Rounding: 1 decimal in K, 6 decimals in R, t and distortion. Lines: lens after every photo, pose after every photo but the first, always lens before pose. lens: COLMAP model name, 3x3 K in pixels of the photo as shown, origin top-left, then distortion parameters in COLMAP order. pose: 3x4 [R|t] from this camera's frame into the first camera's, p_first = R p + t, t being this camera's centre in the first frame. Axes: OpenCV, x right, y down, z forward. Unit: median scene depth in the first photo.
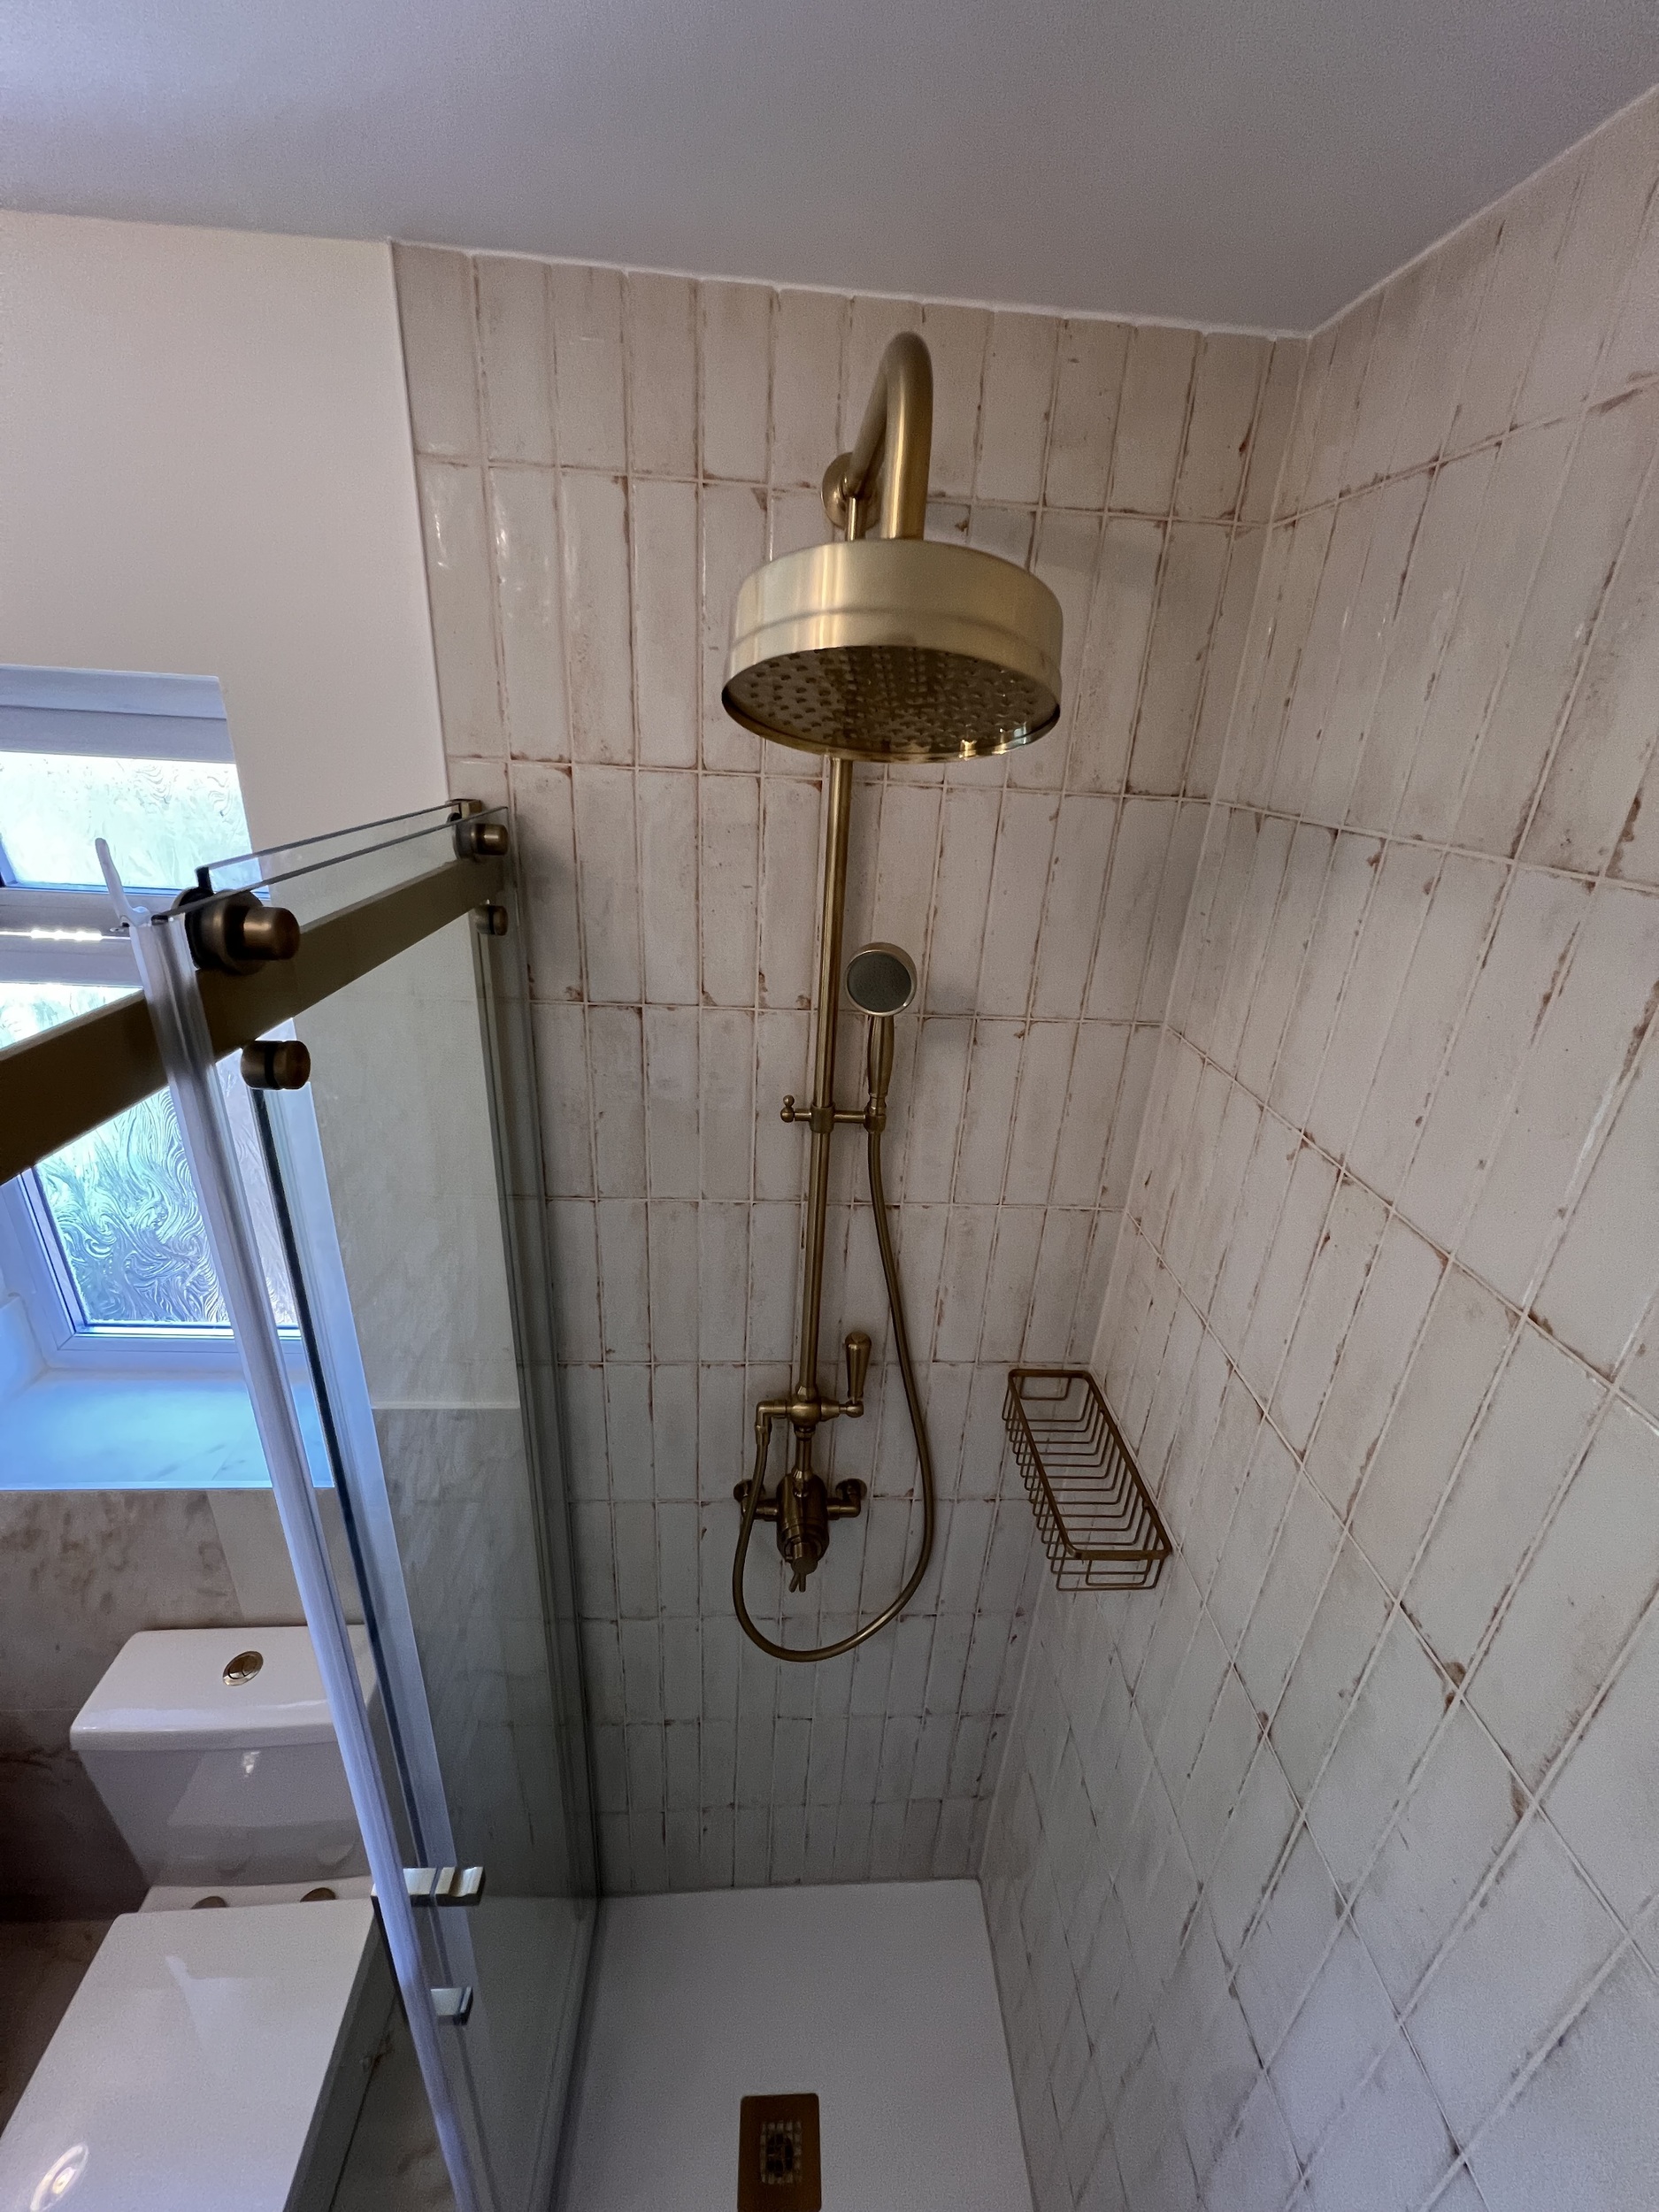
lens RADIAL K [[883.1, 0, 833.3], [0, 883.1, 1103.9], [0, 0, 1]] dist [-0.004820, 0.001363]
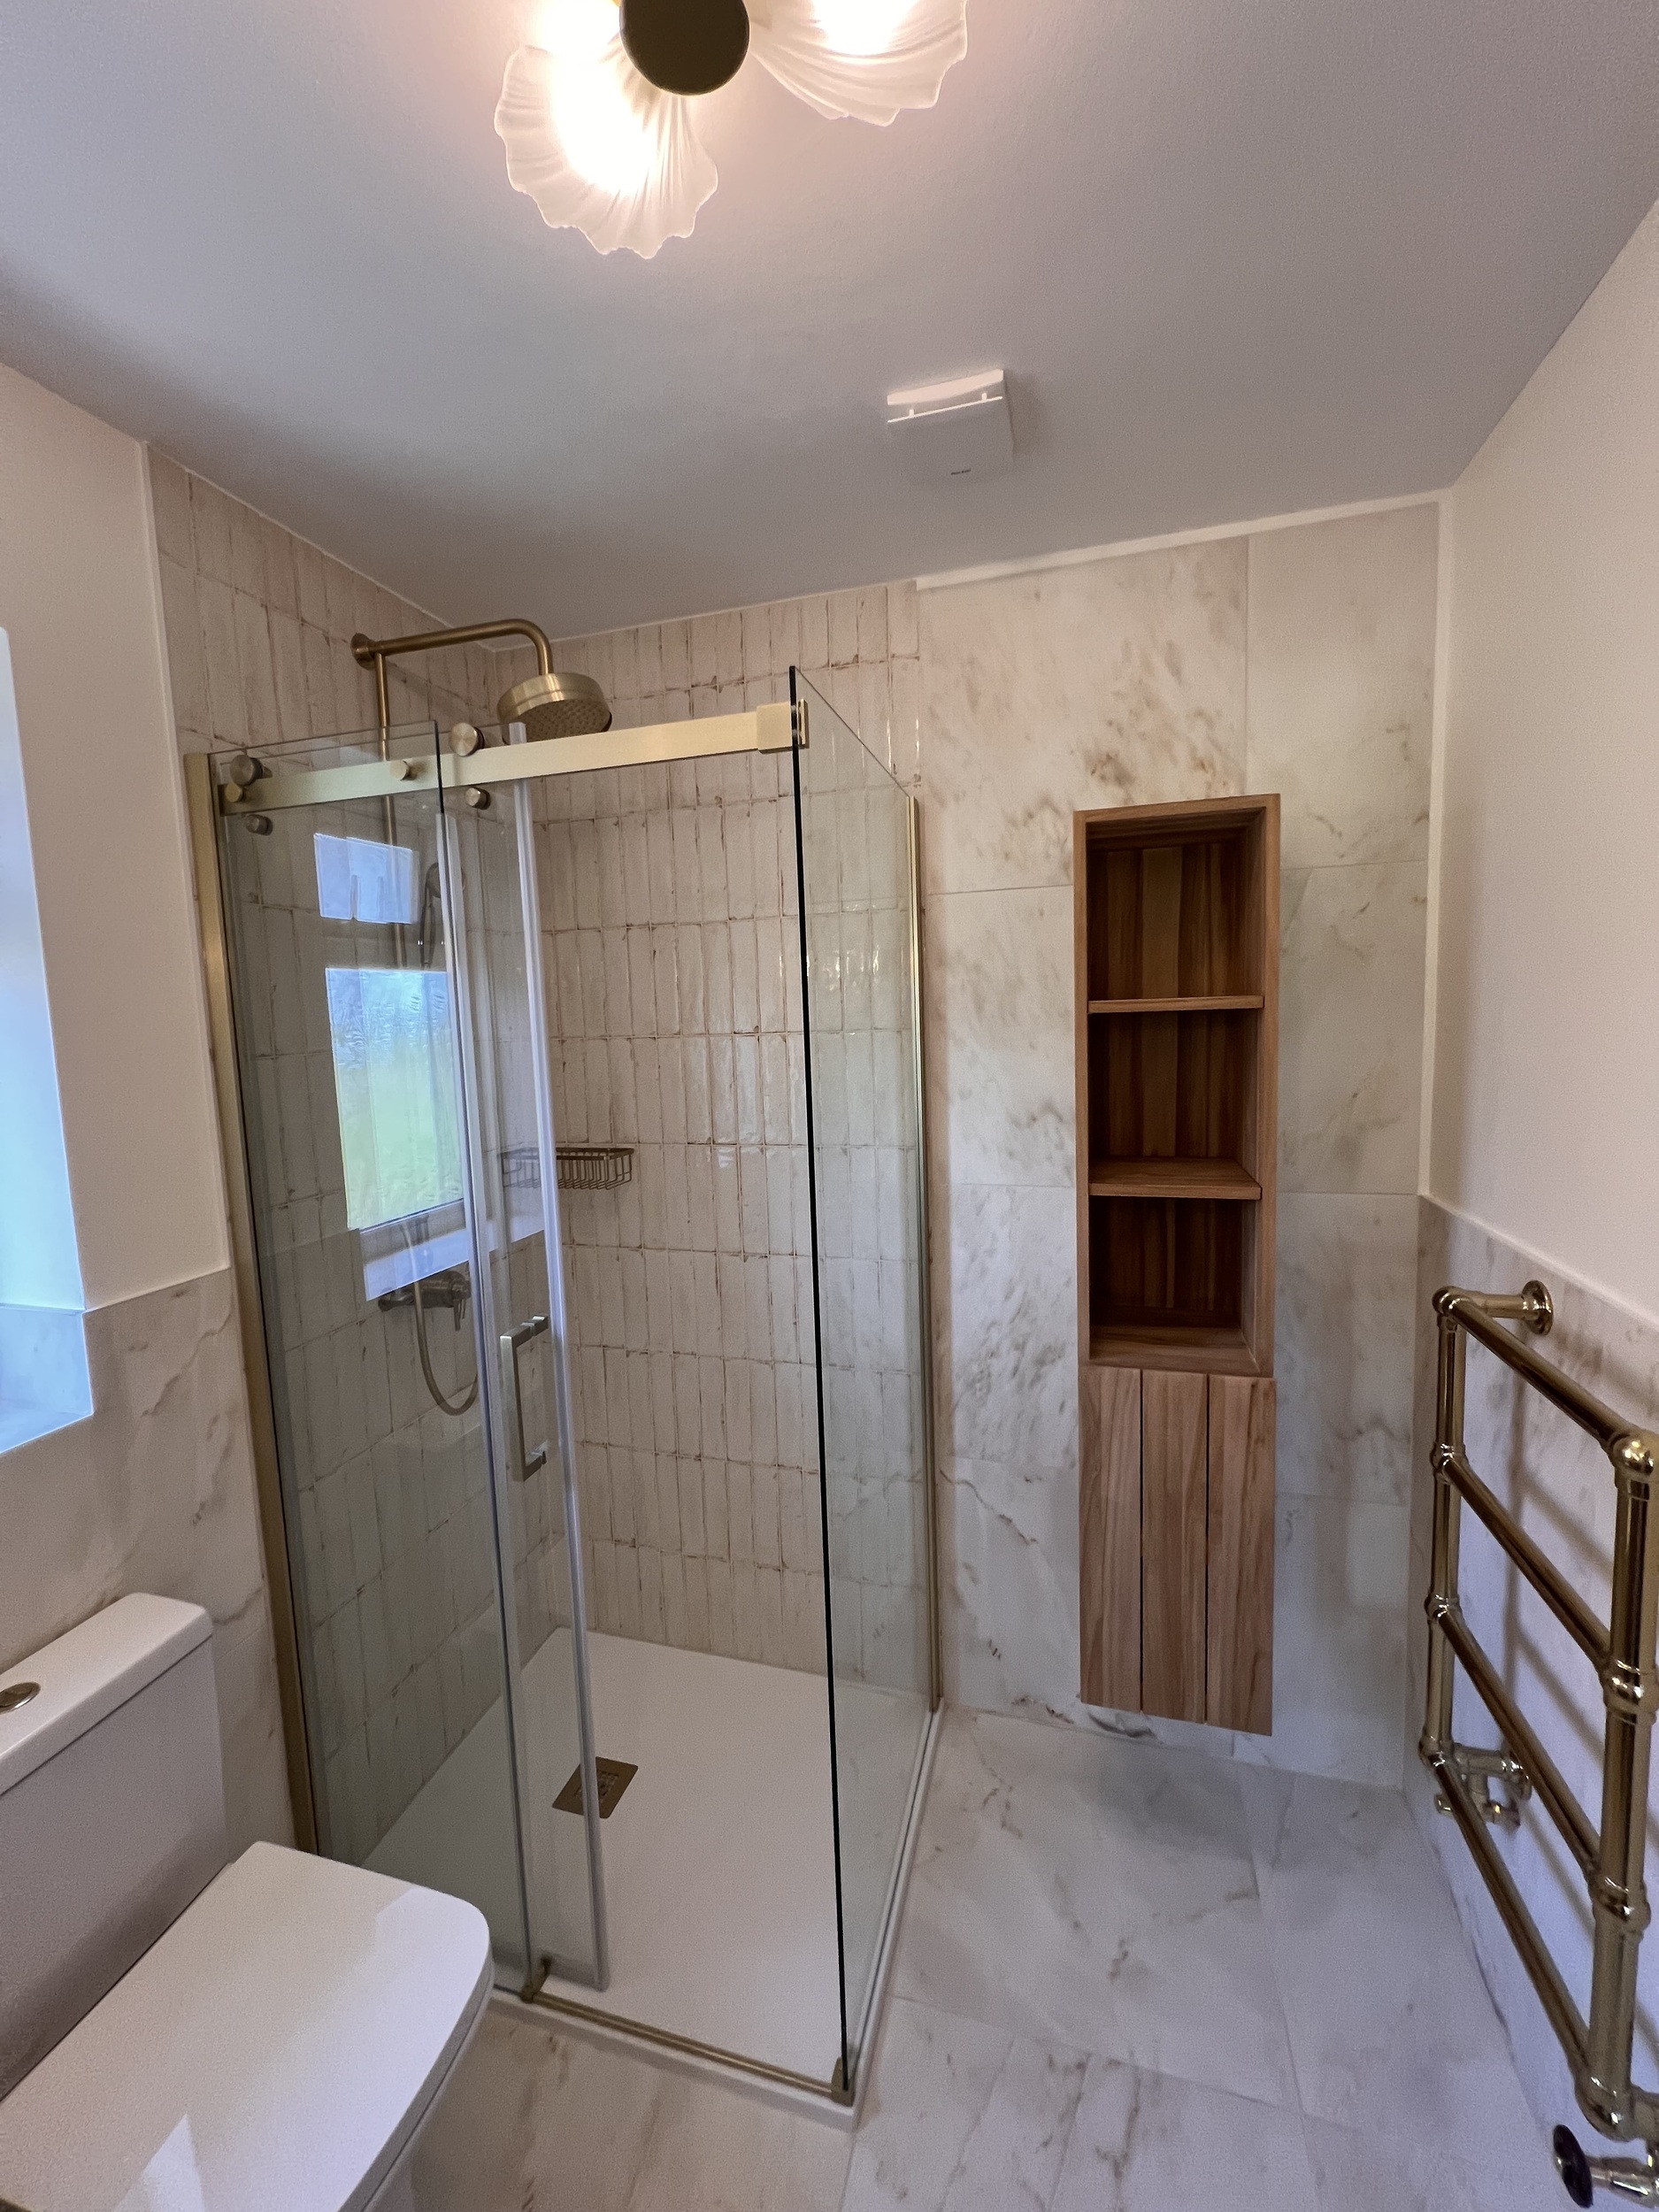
lens RADIAL K [[883.1, 0, 832.4], [0, 883.1, 1097.7], [0, 0, 1]] dist [-0.004820, 0.001363]
pose [[0.328204, -0.163818, 0.930293, -1.259636], [0.418487, 0.908140, 0.012276, 0.506347], [-0.846847, 0.385287, 0.366611, -0.204201]]
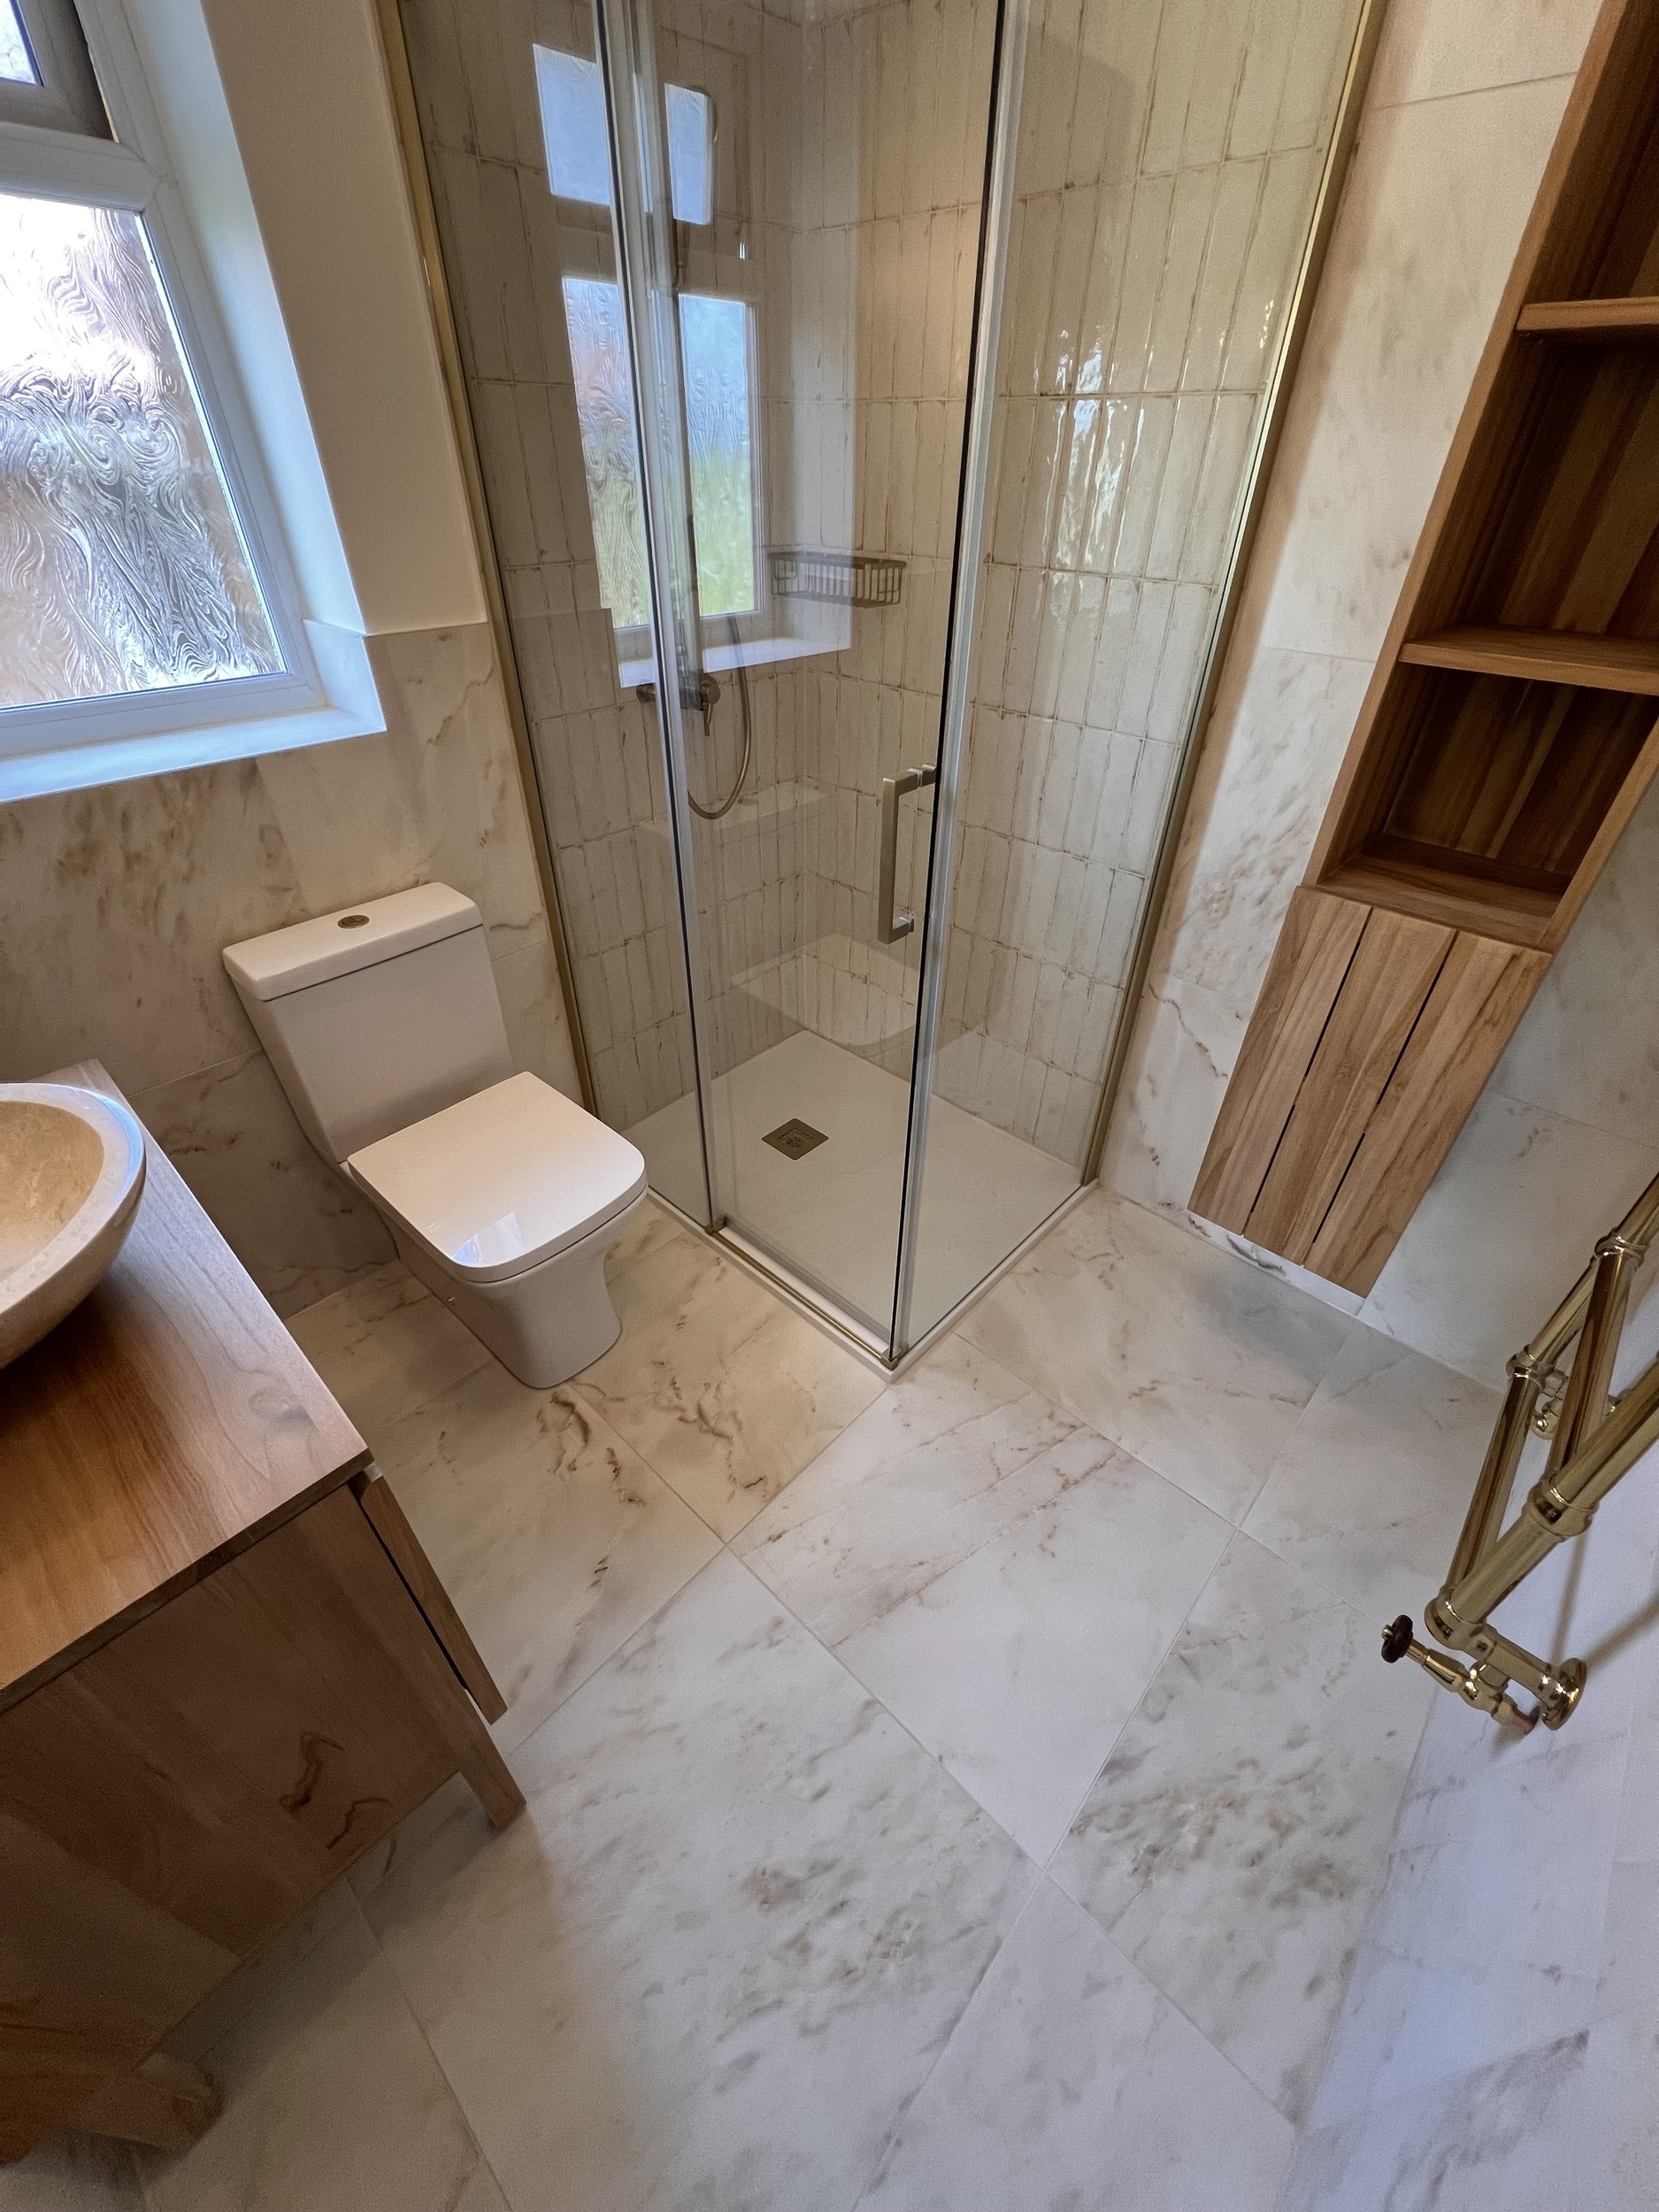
lens RADIAL K [[883.1, 0, 833.3], [0, 883.1, 1096.5], [0, 0, 1]] dist [-0.004820, 0.001363]
pose [[0.718118, -0.449945, 0.530902, -1.081781], [0.298769, 0.888324, 0.348737, 0.723220], [-0.628525, -0.091817, 0.772351, -0.387199]]
